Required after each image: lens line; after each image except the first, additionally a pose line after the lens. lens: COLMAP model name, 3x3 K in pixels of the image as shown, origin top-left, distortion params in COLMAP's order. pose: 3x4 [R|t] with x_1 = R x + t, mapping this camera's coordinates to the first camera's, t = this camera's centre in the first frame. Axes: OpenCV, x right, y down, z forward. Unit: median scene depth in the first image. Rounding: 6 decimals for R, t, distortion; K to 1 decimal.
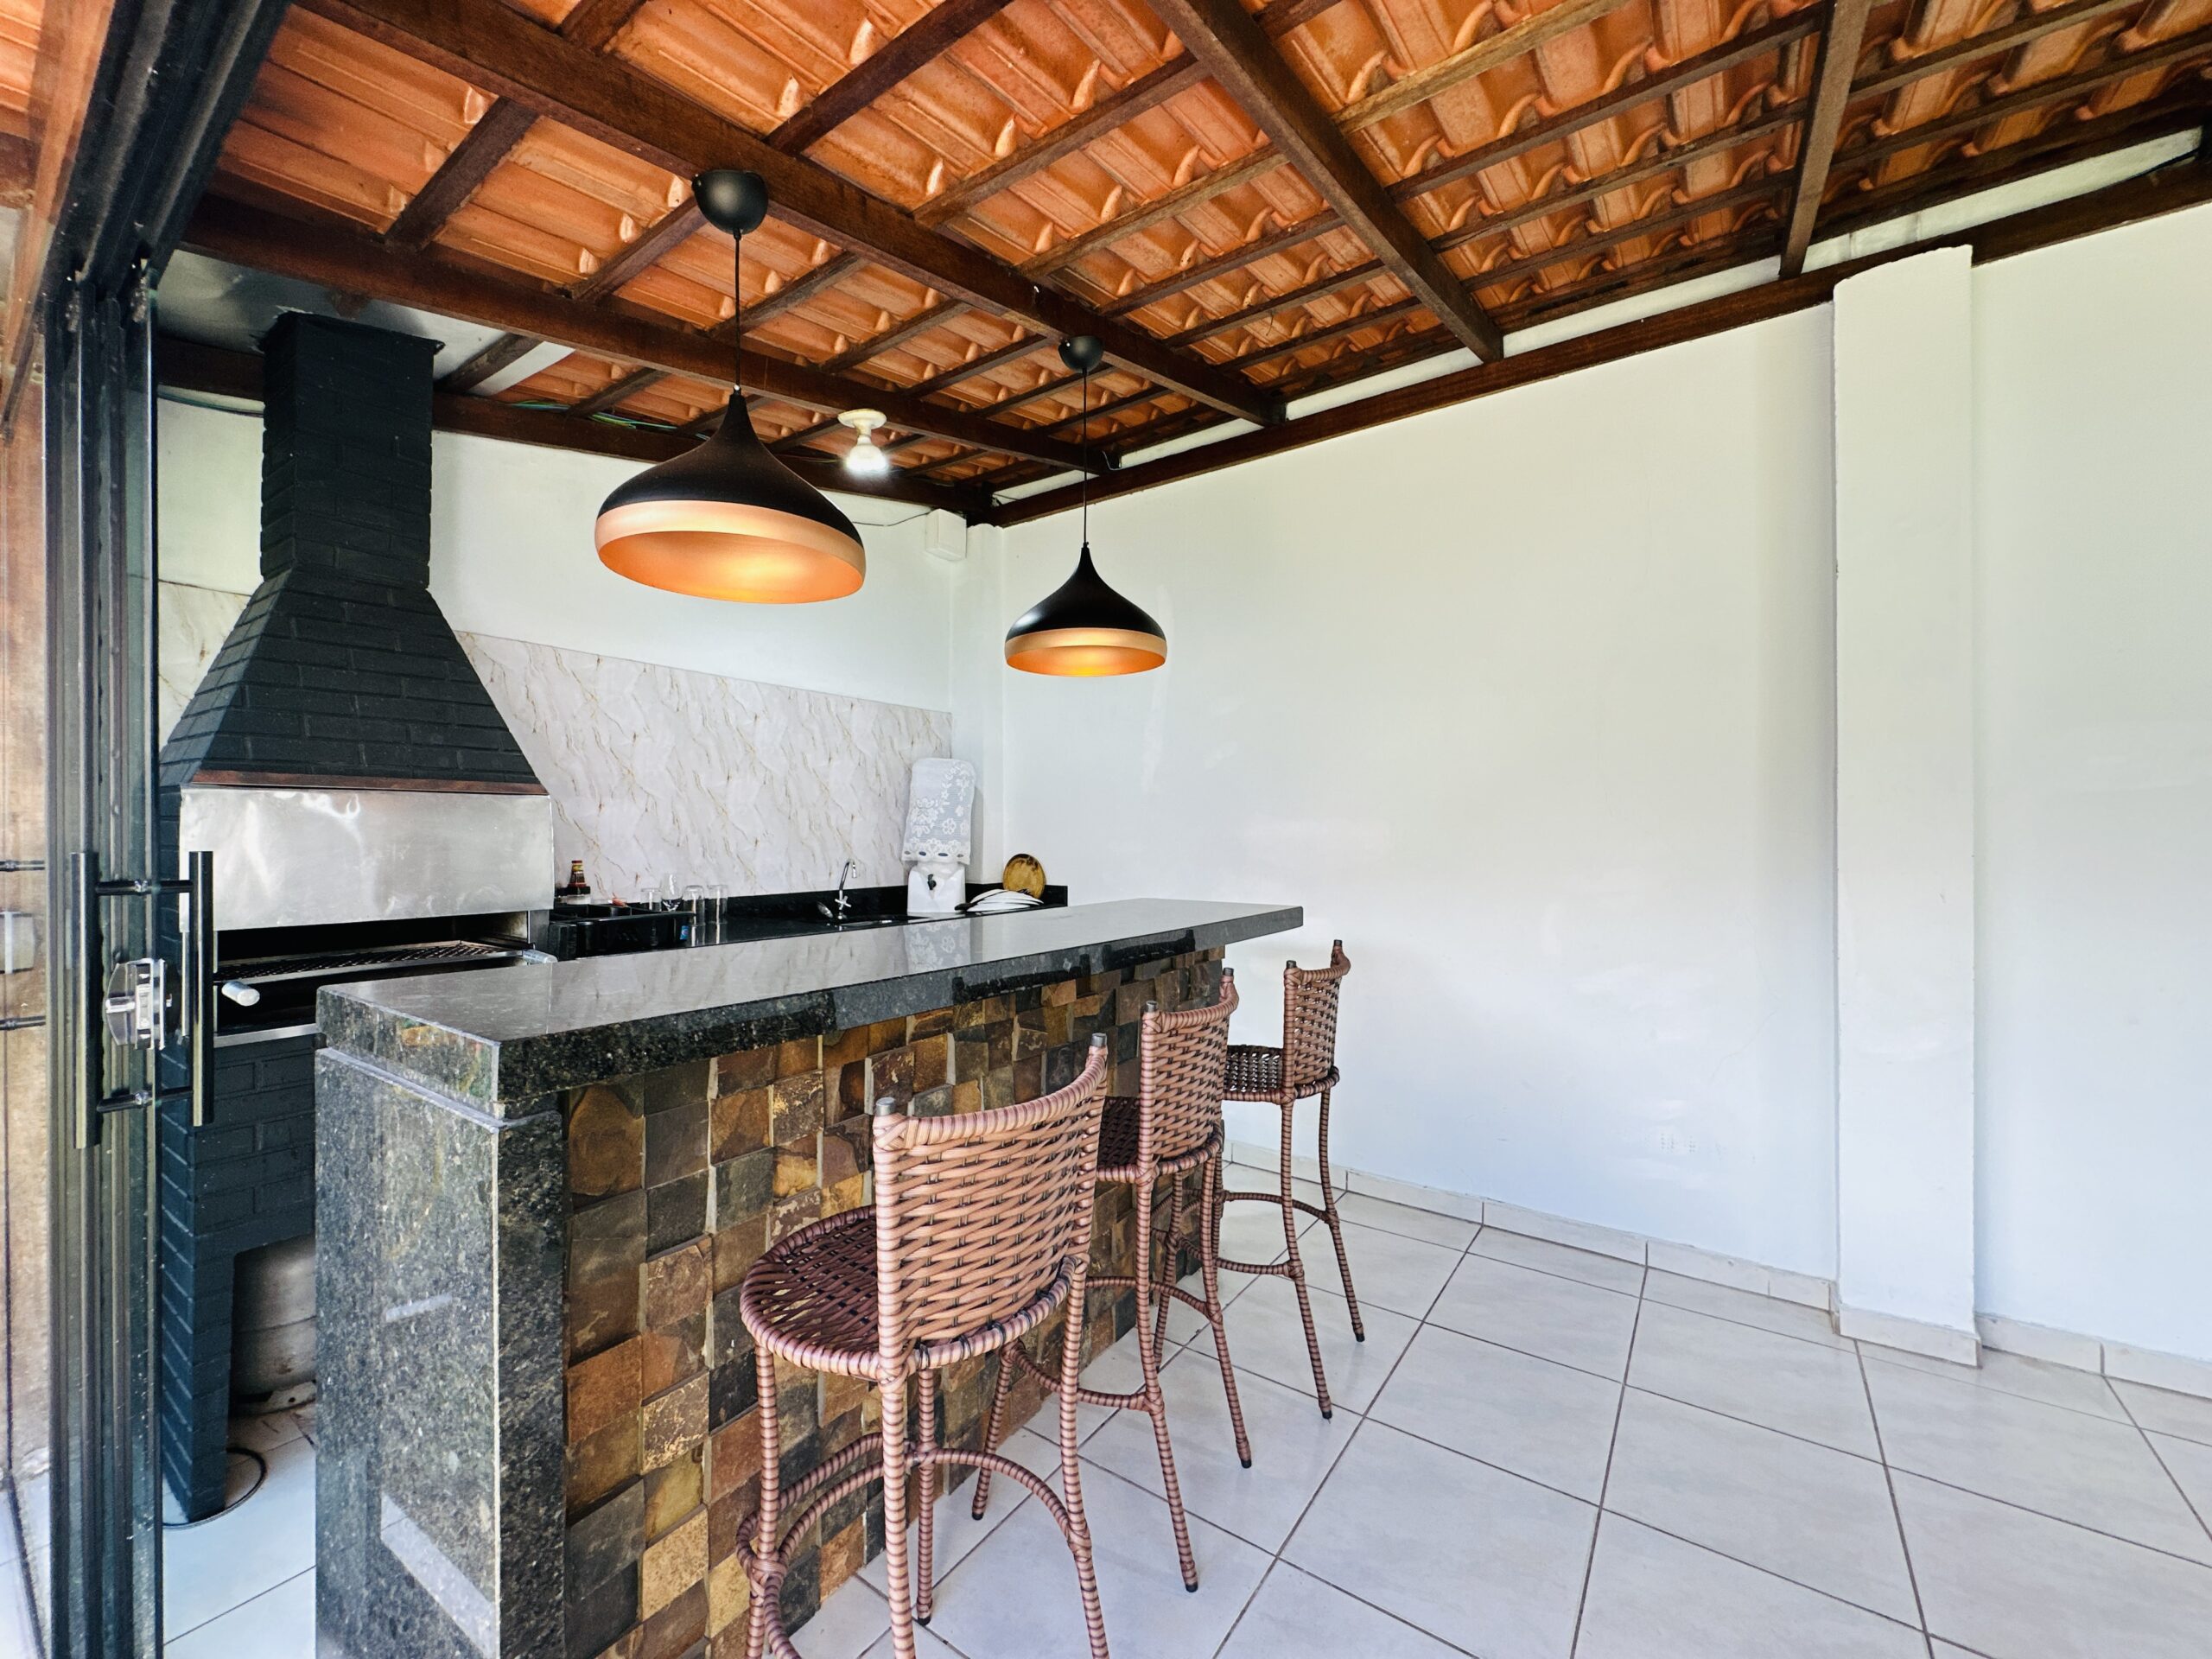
lens RADIAL K [[884.6, 0, 1106.0], [0, 884.6, 829.5], [0, 0, 1]] dist [-0.001545, 0.000009]
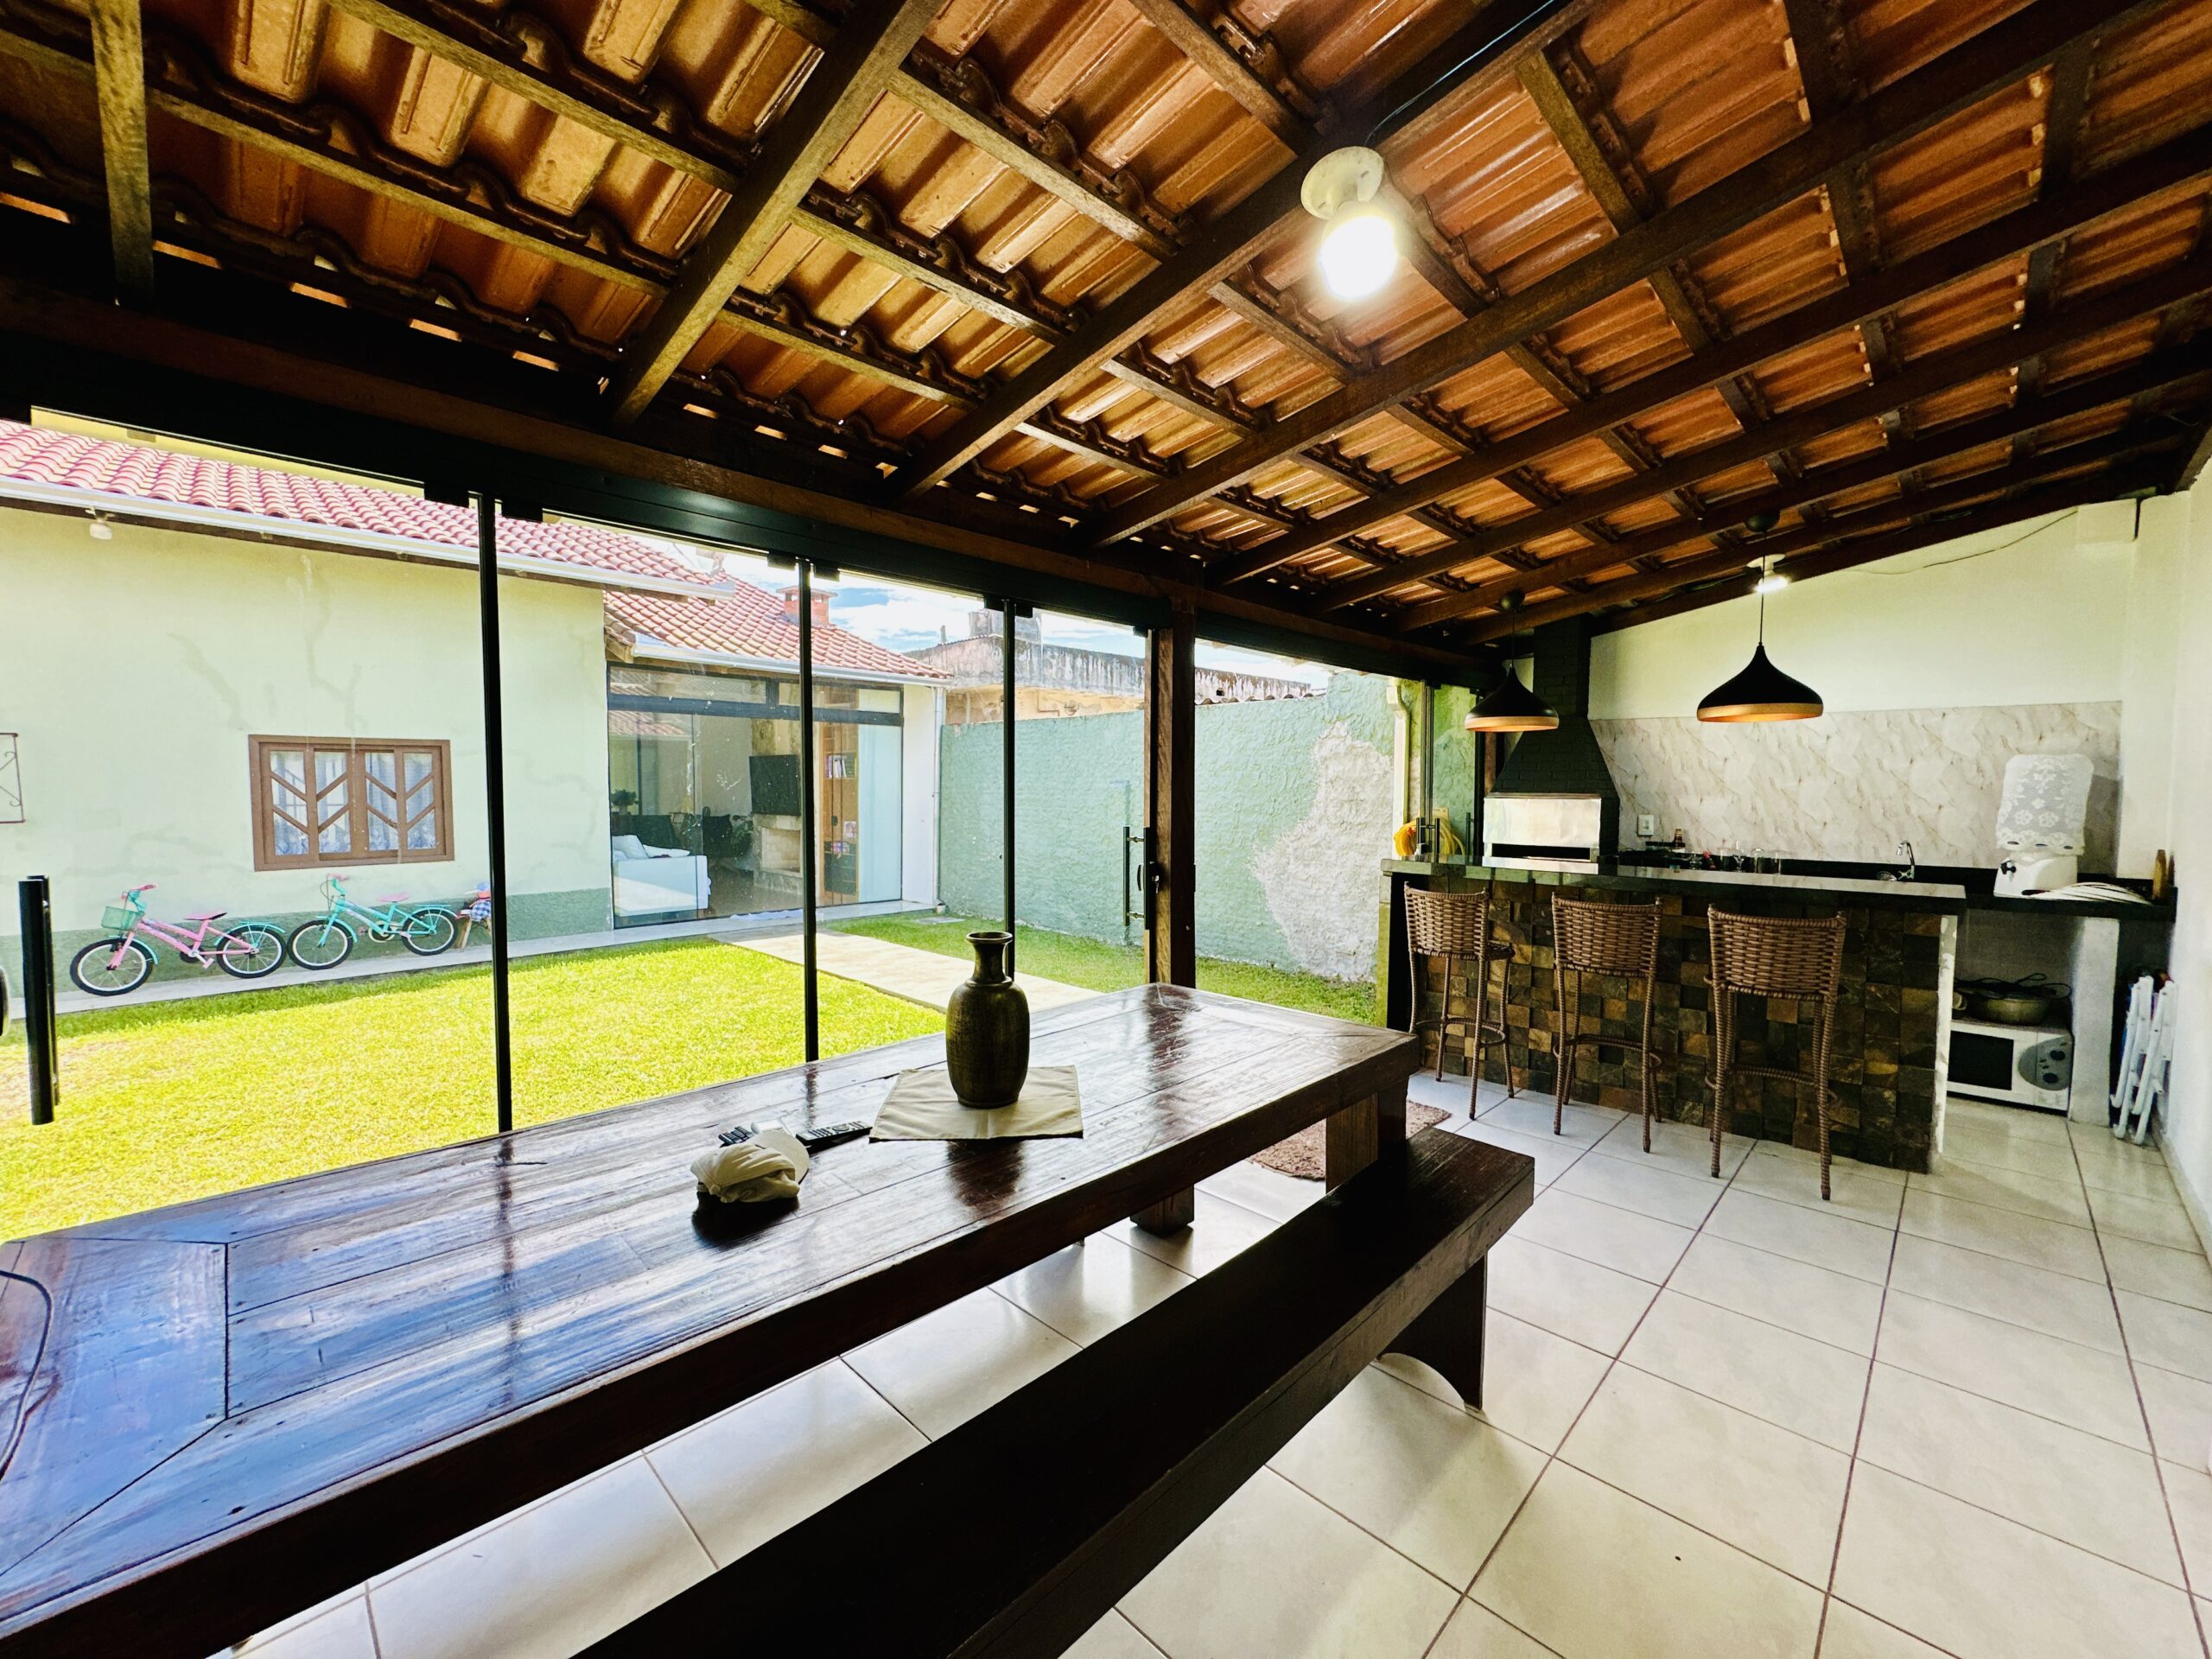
lens RADIAL K [[884.6, 0, 1106.0], [0, 884.6, 829.5], [0, 0, 1]] dist [-0.001545, 0.000009]
pose [[-0.161231, 0.047370, -0.985779, 1.157333], [-0.001947, 0.998830, 0.048315, -0.042033], [0.986915, 0.009710, -0.160951, 0.065609]]
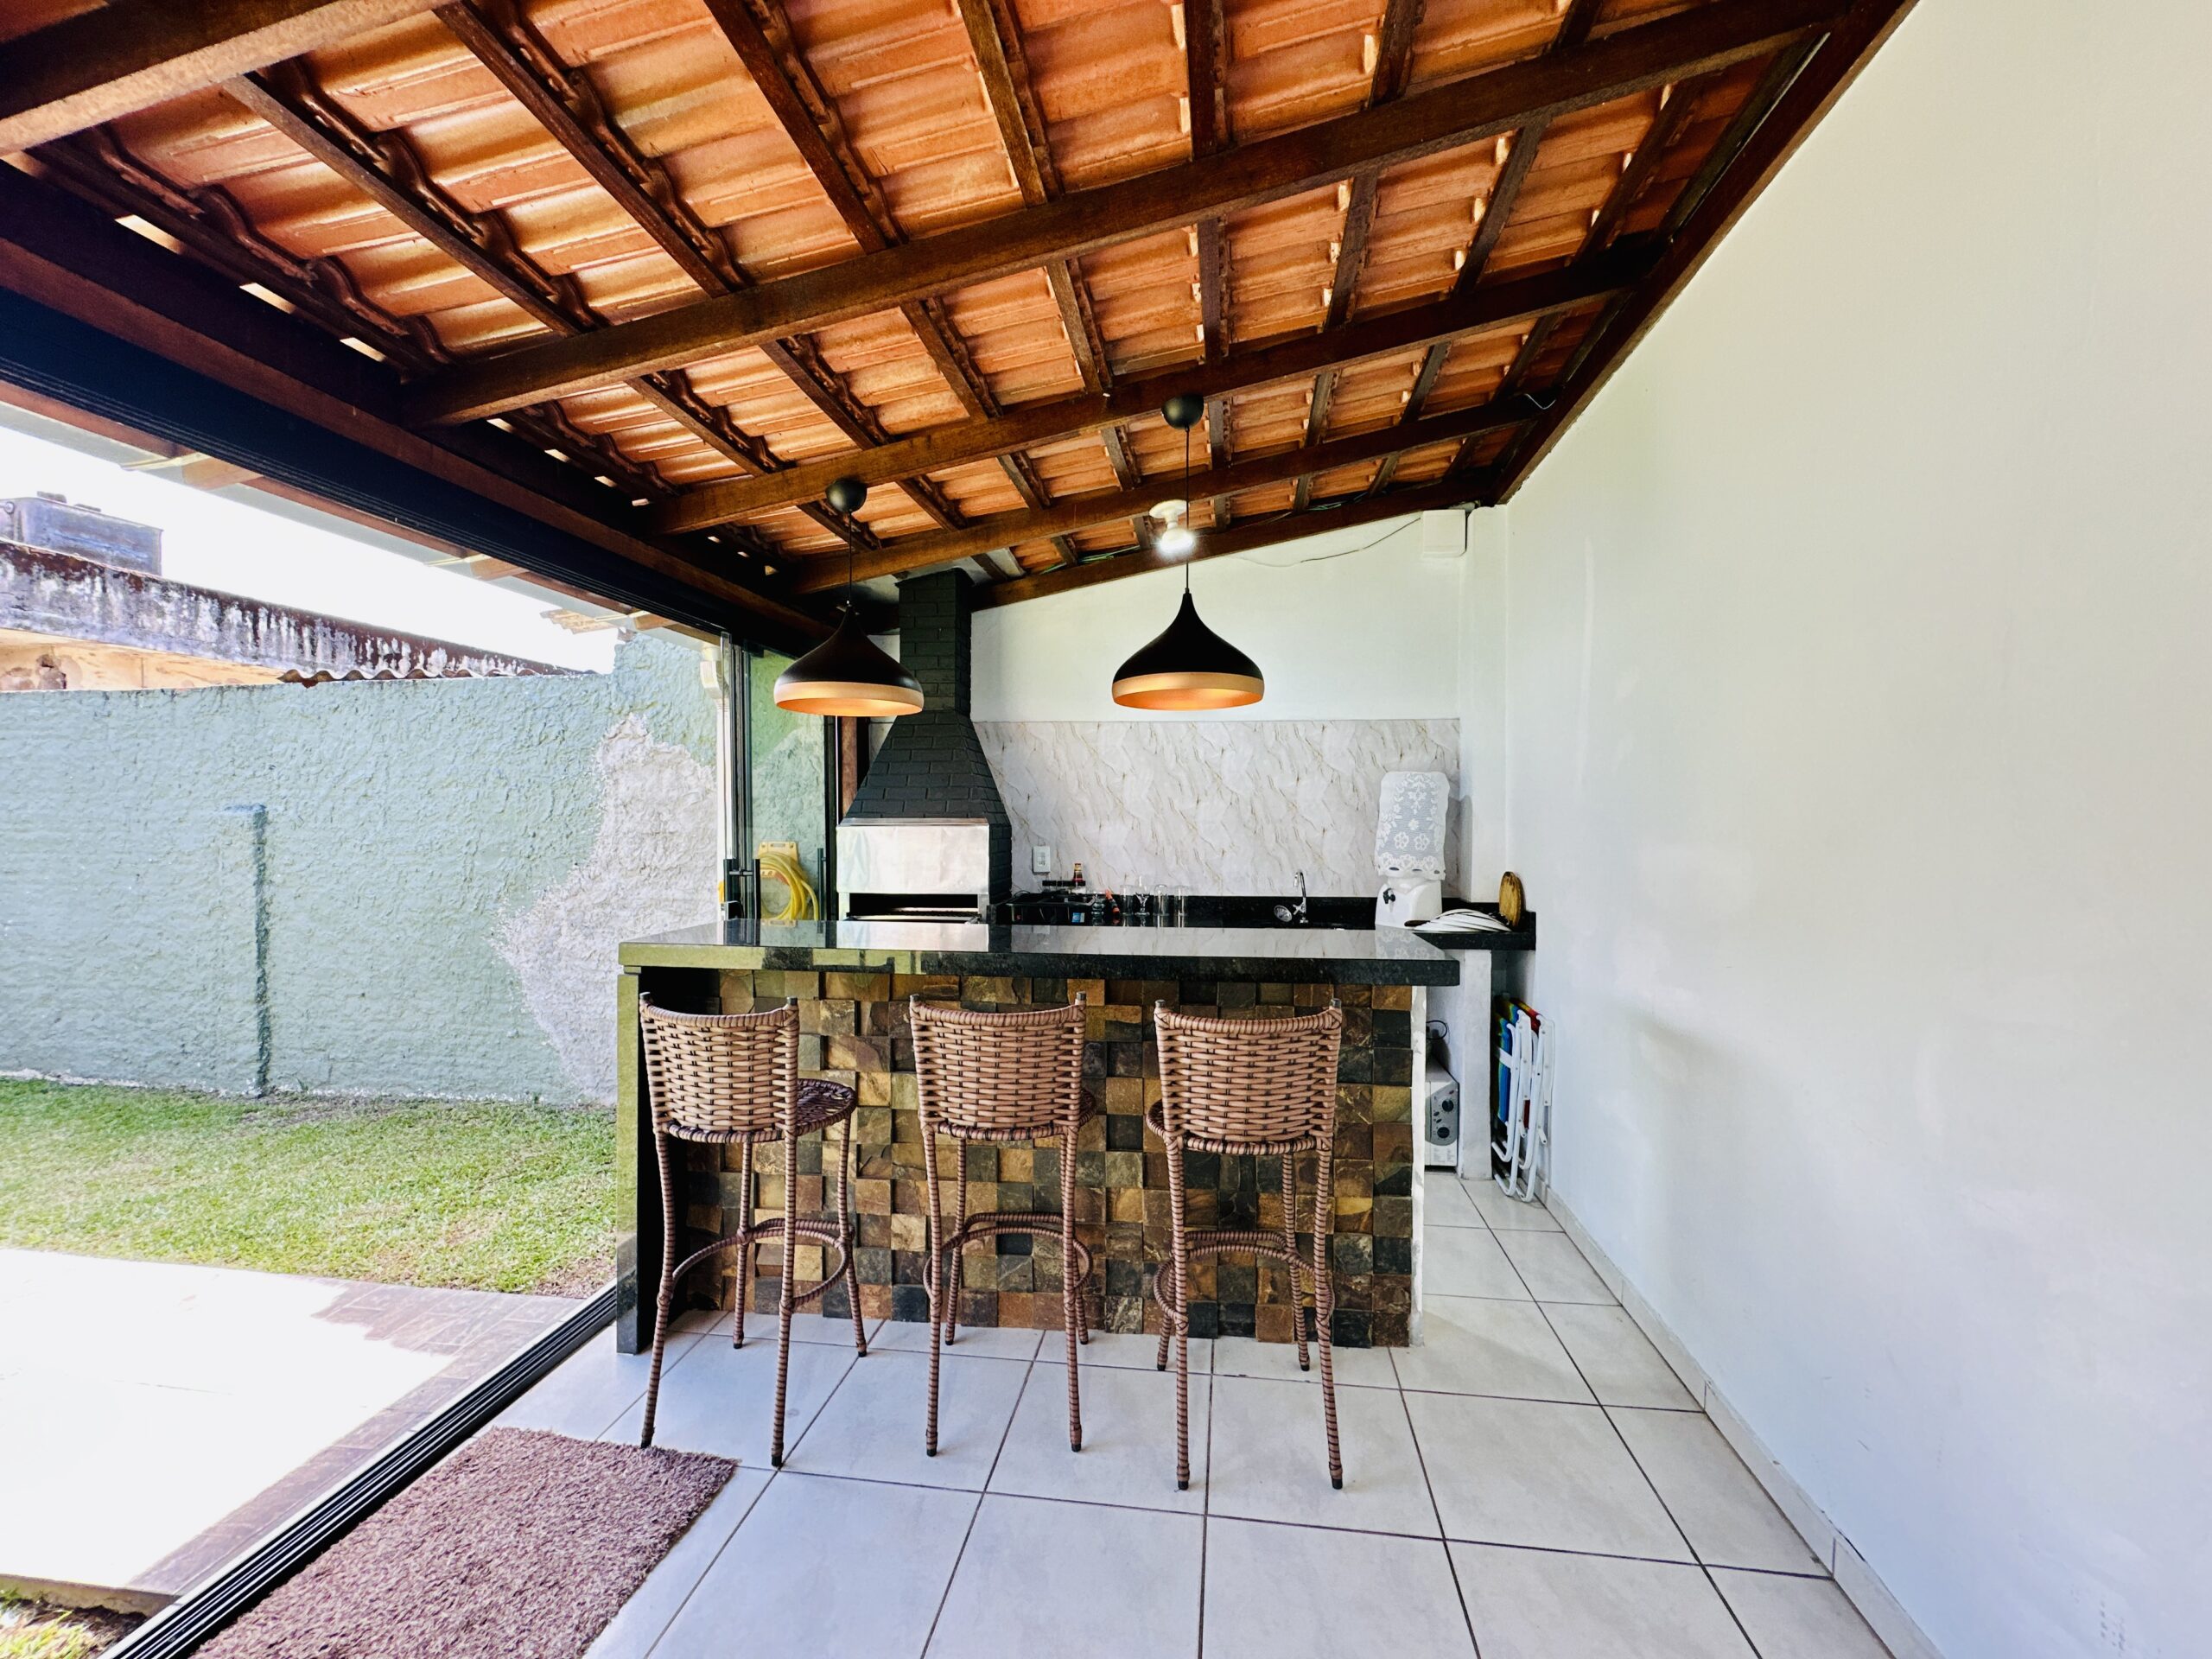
lens RADIAL K [[884.6, 0, 1106.0], [0, 884.6, 829.5], [0, 0, 1]] dist [-0.001545, 0.000009]
pose [[0.456998, 0.007273, -0.889438, 0.587876], [0.003746, 0.999942, 0.010101, -0.028878], [0.889460, -0.007948, 0.456945, 0.278293]]
